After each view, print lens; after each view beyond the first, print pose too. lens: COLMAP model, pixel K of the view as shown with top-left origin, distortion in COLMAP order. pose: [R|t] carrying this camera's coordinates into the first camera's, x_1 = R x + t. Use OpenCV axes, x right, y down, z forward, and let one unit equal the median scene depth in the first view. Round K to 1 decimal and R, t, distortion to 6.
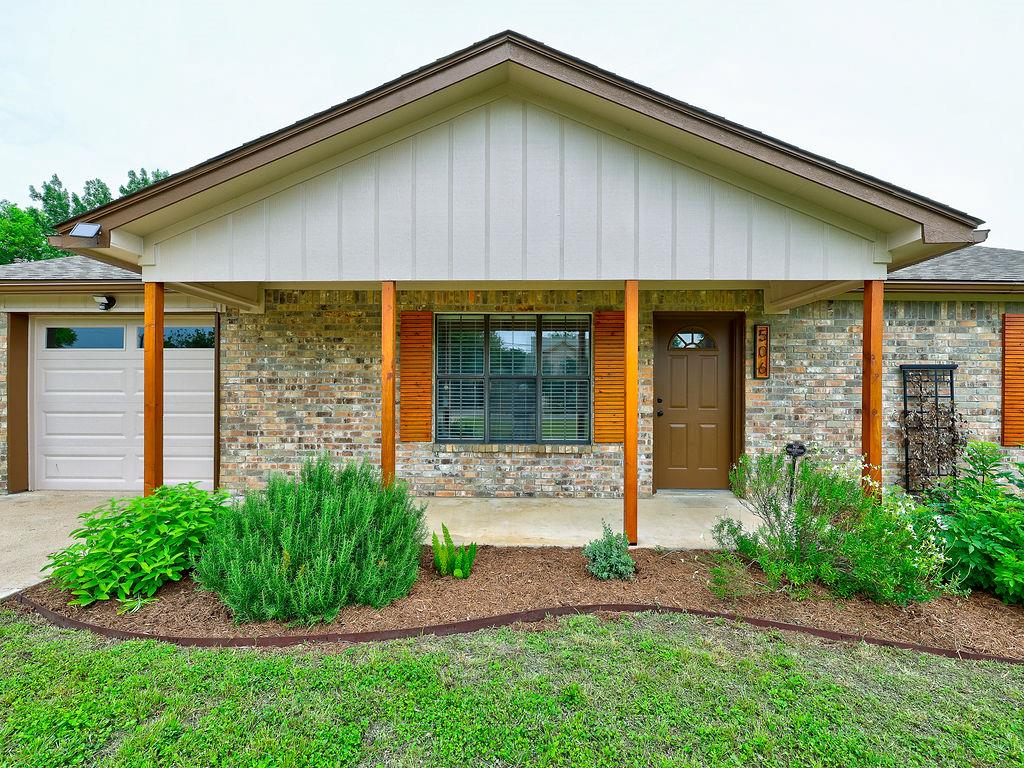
lens RADIAL K [[457.7, 0, 513.8], [0, 457.7, 389.0], [0, 0, 1]] dist [0.000874, 0.000071]
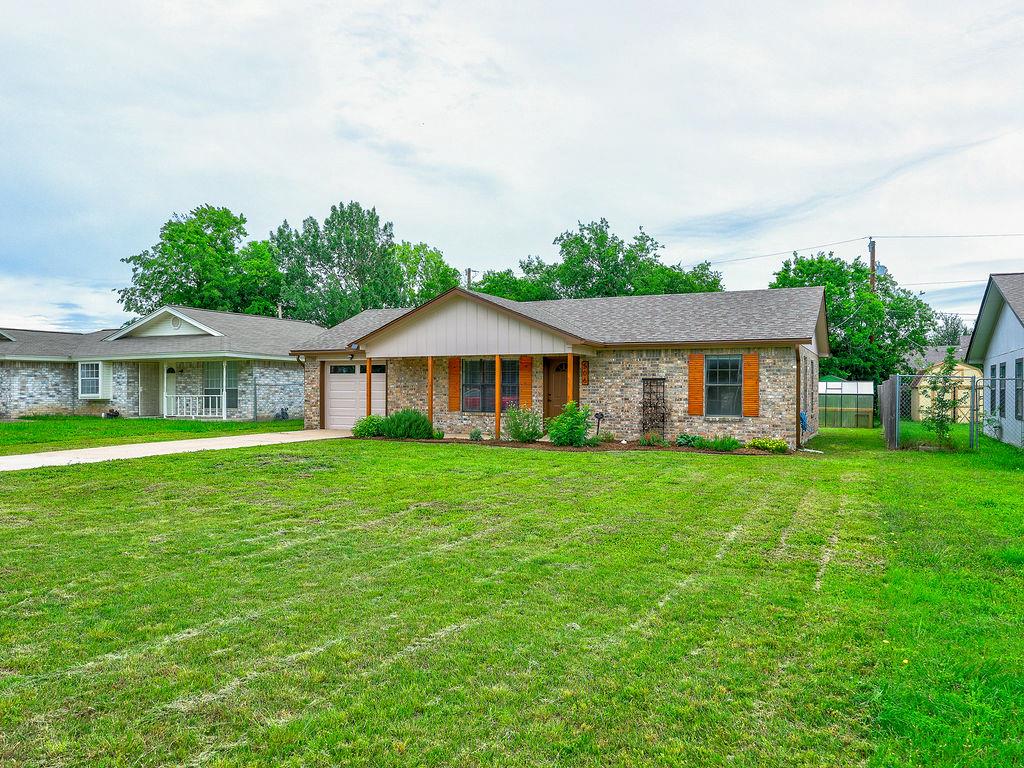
lens RADIAL K [[758.5, 0, 512.0], [0, 758.5, 384.0], [0, 0, 1]] dist [-0.001204, 0.000208]
pose [[0.908202, -0.005106, -0.418501, 1.790137], [0.001279, 0.999955, -0.009424, 0.008708], [0.418530, 0.008023, 0.908167, -2.595056]]
